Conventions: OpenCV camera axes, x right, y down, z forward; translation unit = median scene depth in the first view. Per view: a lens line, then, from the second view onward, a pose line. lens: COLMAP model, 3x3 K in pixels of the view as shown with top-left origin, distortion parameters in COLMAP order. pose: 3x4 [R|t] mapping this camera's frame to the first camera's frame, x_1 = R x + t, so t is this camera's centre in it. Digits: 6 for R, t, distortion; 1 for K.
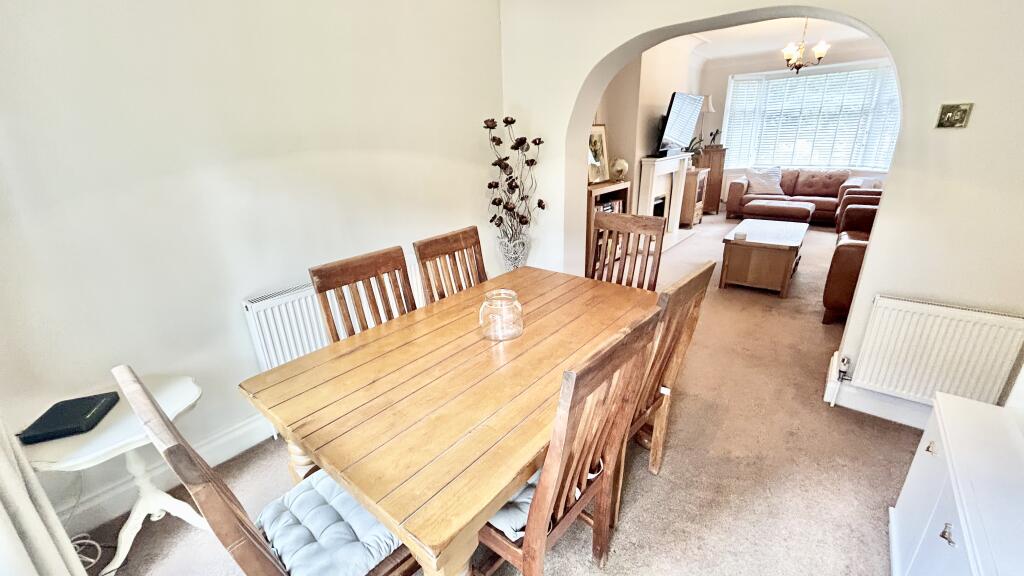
lens RADIAL K [[413.5, 0, 513.4], [0, 413.5, 287.9], [0, 0, 1]] dist [-0.000557, 0.000584]
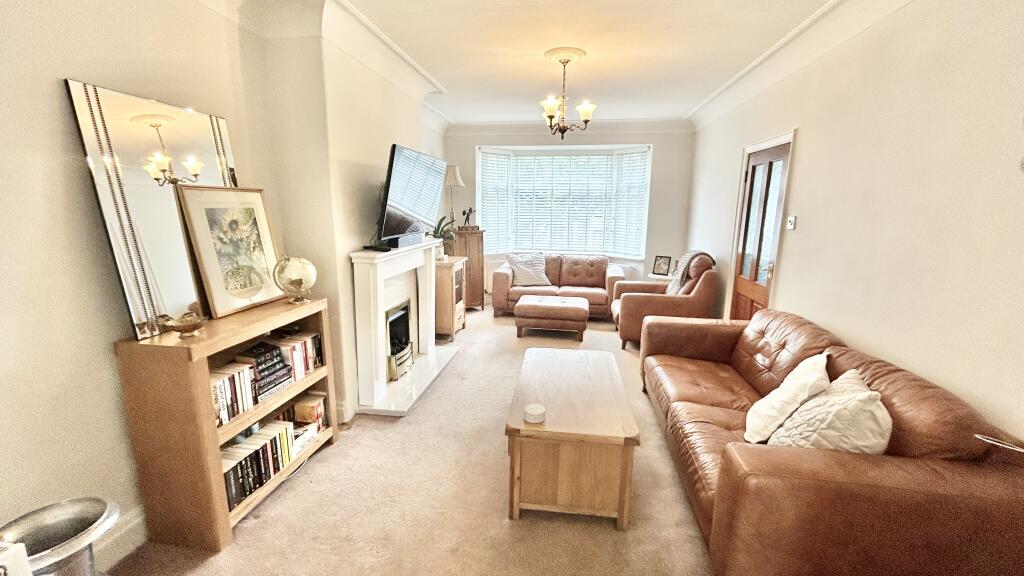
lens RADIAL K [[413.5, 0, 513.4], [0, 413.5, 287.9], [0, 0, 1]] dist [-0.000557, 0.000584]
pose [[0.861305, -0.051677, 0.505454, 0.165081], [0.132317, 0.983302, -0.124941, -0.129076], [-0.490557, 0.174492, 0.853760, 0.327468]]
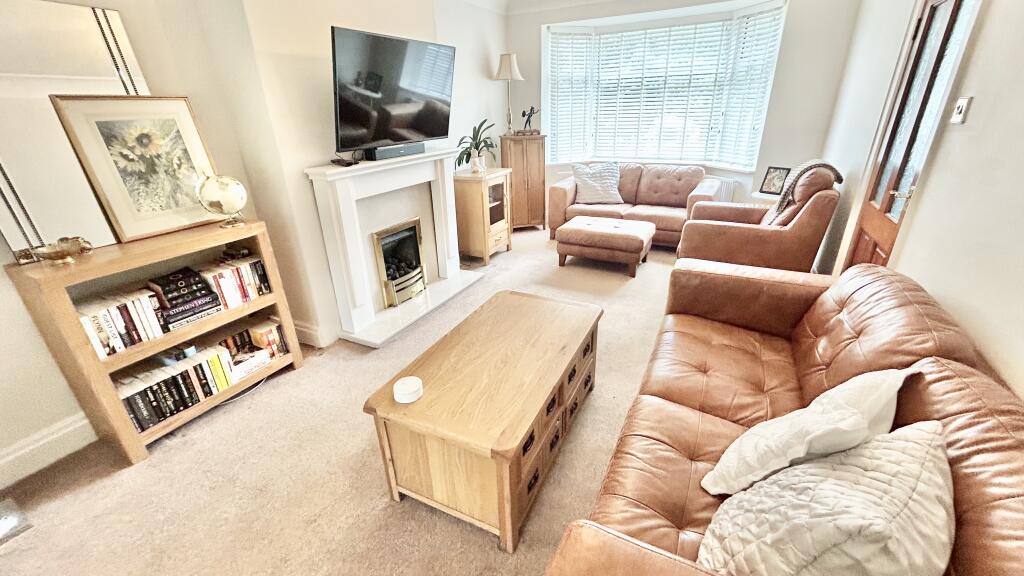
lens RADIAL K [[413.5, 0, 513.4], [0, 413.5, 287.9], [0, 0, 1]] dist [-0.000557, 0.000584]
pose [[0.979359, -0.073752, 0.188195, 0.343725], [0.063434, 0.996164, 0.060281, -0.142111], [-0.191918, -0.047098, 0.980280, 0.356299]]
